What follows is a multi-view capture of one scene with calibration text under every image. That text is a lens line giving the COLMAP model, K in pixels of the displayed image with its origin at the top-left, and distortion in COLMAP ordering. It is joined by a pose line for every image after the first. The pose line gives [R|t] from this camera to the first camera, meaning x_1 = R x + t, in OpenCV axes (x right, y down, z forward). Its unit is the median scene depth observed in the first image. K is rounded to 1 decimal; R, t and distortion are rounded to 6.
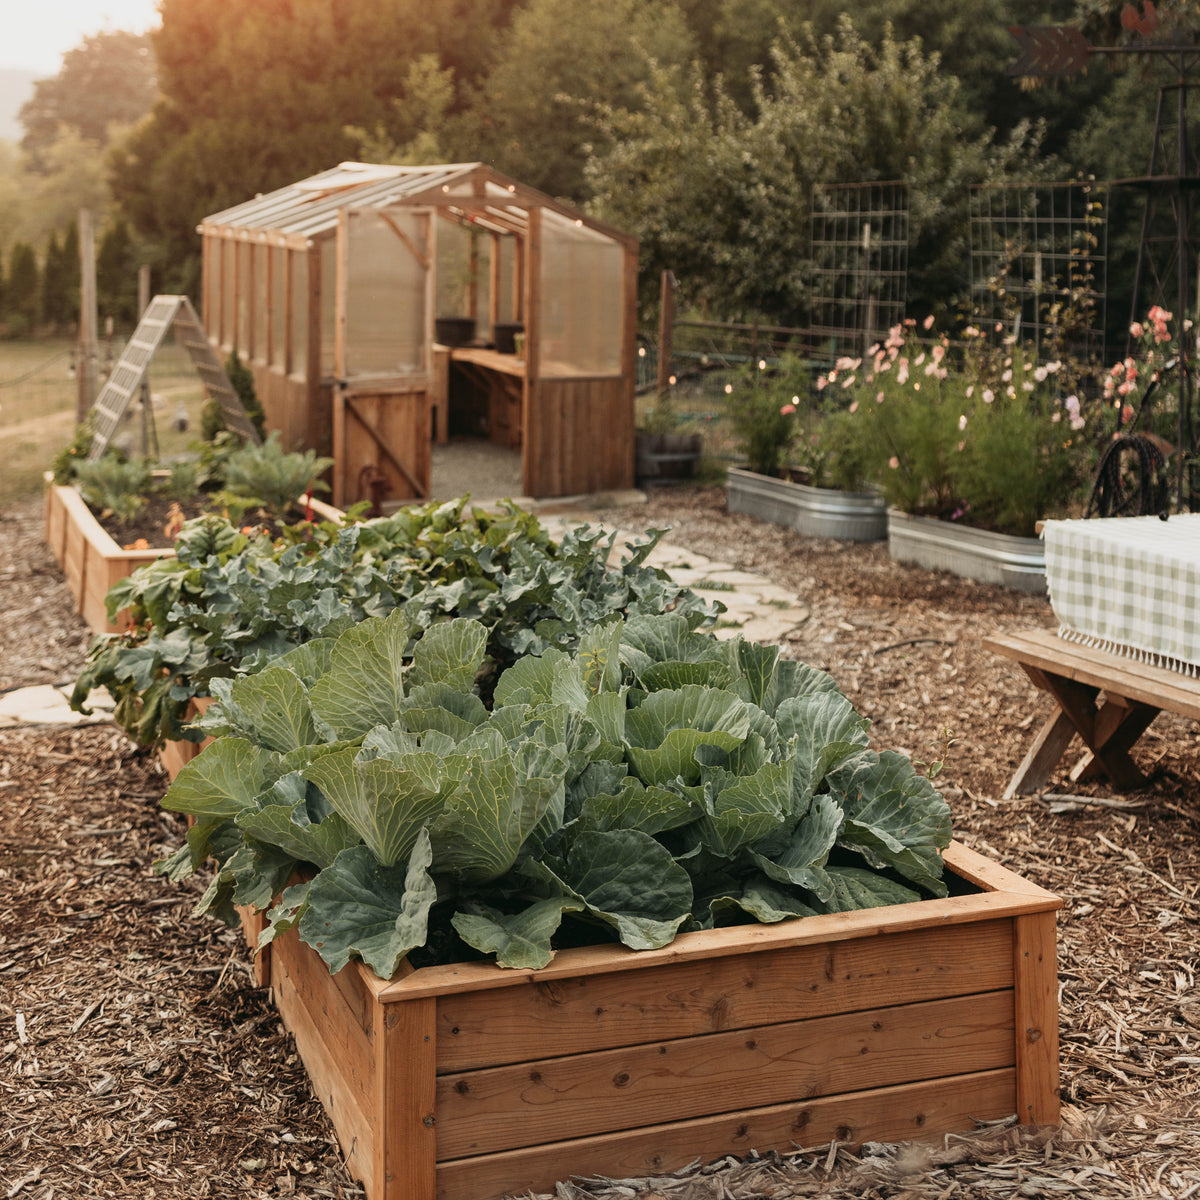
lens RADIAL K [[1934.3, 0, 653.4], [0, 1934.3, 296.9], [0, 0, 1]] dist [0.038855, 0.000000]
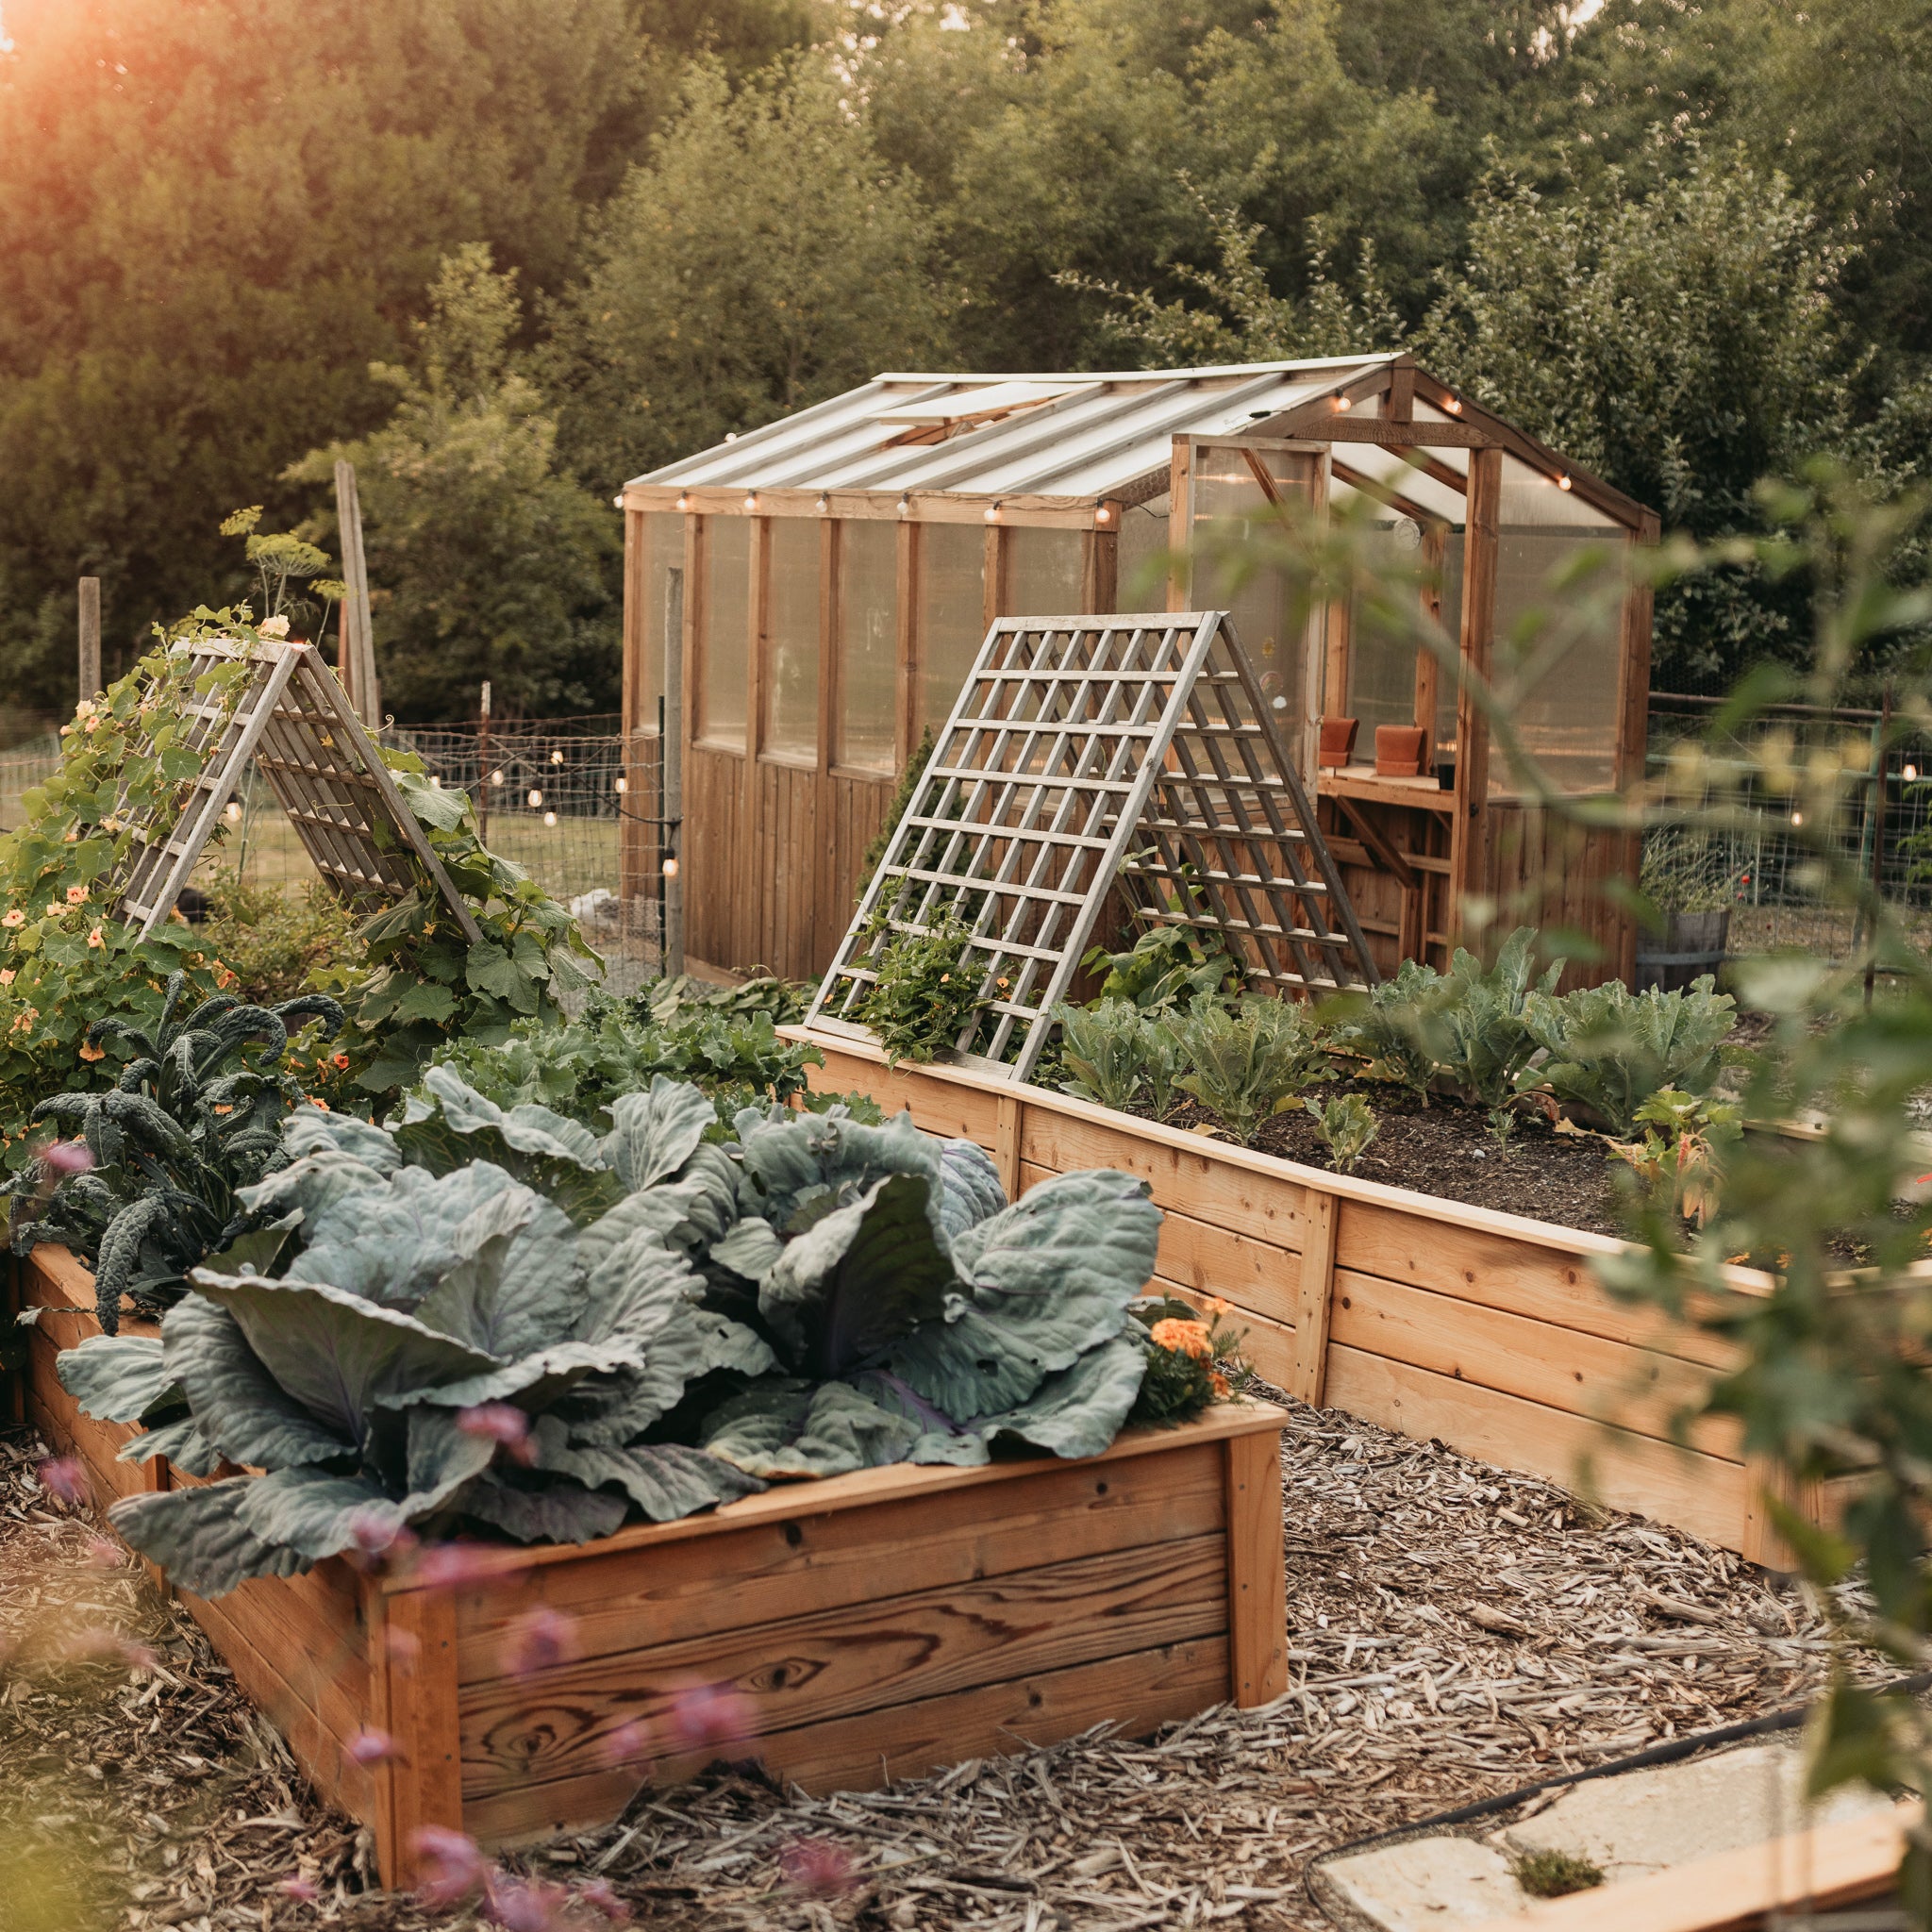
lens RADIAL K [[2949.9, 0, 975.4], [0, 2949.9, 832.3], [0, 0, 1]] dist [0.011032, 0.000000]
pose [[0.986833, -0.007682, 0.161562, -0.112933], [-0.000547, 0.998707, 0.050827, 0.004457], [-0.161743, -0.050246, 0.985553, 0.106835]]
